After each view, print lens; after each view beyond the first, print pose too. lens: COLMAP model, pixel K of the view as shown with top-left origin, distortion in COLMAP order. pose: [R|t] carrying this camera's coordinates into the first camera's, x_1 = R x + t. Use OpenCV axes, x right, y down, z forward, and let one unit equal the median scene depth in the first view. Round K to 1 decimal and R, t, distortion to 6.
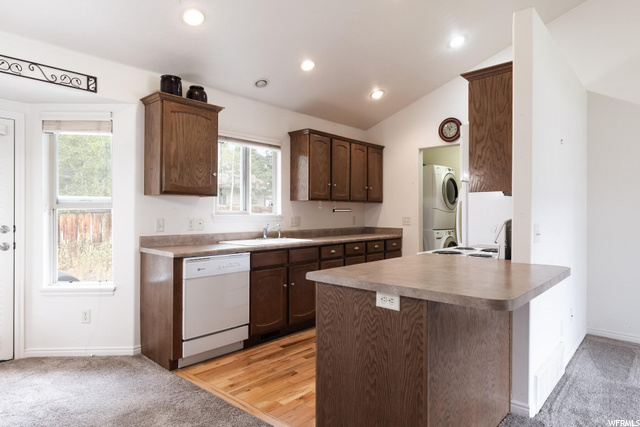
lens RADIAL K [[373.2, 0, 322.6], [0, 373.2, 212.6], [0, 0, 1]] dist [-0.002266, 0.001316]
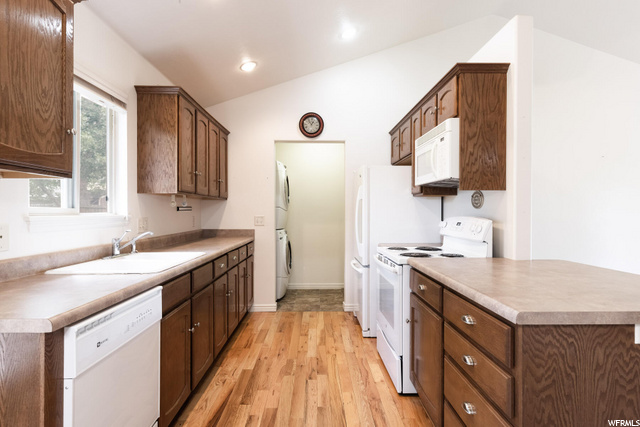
lens RADIAL K [[351.7, 0, 322.6], [0, 351.7, 213.8], [0, 0, 1]] dist [0.000370, 0.001855]
pose [[0.722389, -0.006376, 0.691457, -0.384688], [0.000892, 0.999965, 0.008289, -0.001587], [-0.691486, -0.005371, 0.722370, 0.477766]]
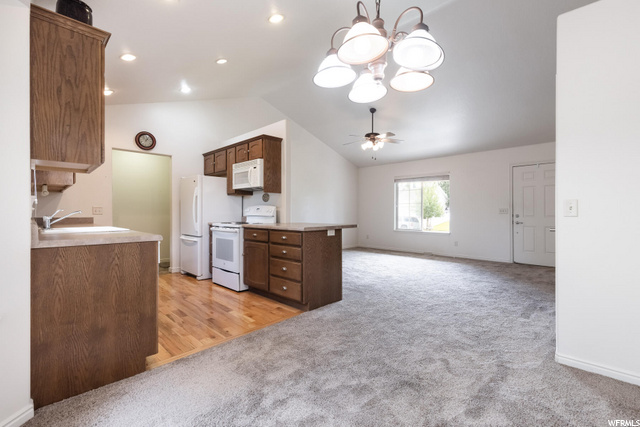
lens RADIAL K [[286.2, 0, 323.4], [0, 286.2, 213.8], [0, 0, 1]] dist [0.010457, -0.001994]
pose [[0.039268, -0.007602, 0.999200, -0.946725], [0.001886, 0.999970, 0.007533, 0.042732], [-0.999227, 0.001589, 0.039281, 0.489909]]
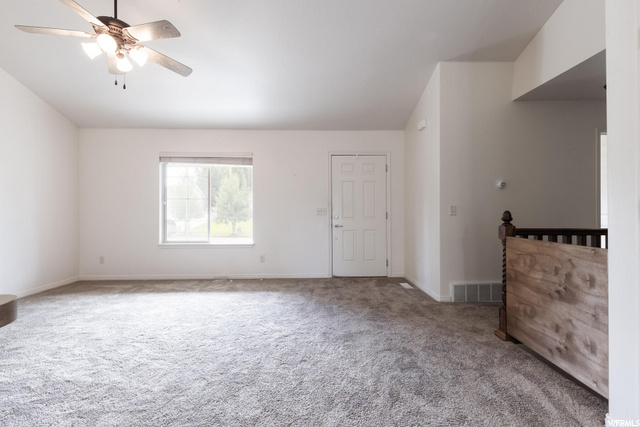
lens RADIAL K [[286.2, 0, 321.3], [0, 286.2, 211.8], [0, 0, 1]] dist [0.010457, -0.001994]
pose [[-0.692565, 0.003025, 0.721349, -0.048130], [0.002368, 0.999995, -0.001921, 0.046105], [-0.721351, 0.000378, -0.692569, 0.386351]]
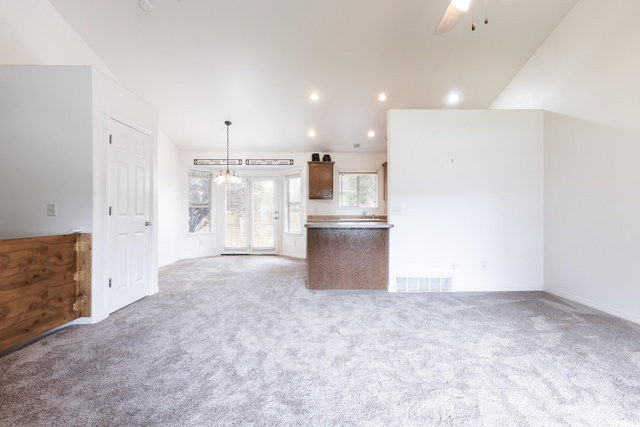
lens RADIAL K [[286.2, 0, 322.3], [0, 286.2, 212.4], [0, 0, 1]] dist [0.010457, -0.001994]
pose [[0.687822, -0.003685, -0.725870, 1.063671], [0.002130, 0.999993, -0.003057, 0.049961], [0.725876, 0.000556, 0.687825, -0.331192]]
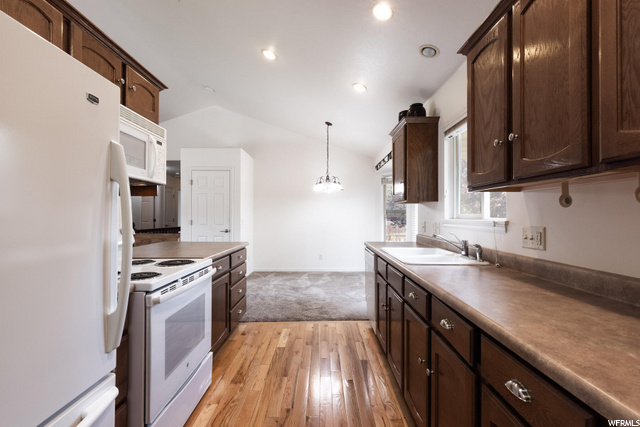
lens RADIAL K [[286.2, 0, 320.4], [0, 286.2, 213.3], [0, 0, 1]] dist [0.010457, -0.001994]
pose [[-0.743545, -0.010233, -0.668608, 0.477554], [-0.005601, 0.999943, -0.009075, -0.000527], [0.668663, -0.003003, -0.743560, 1.532452]]
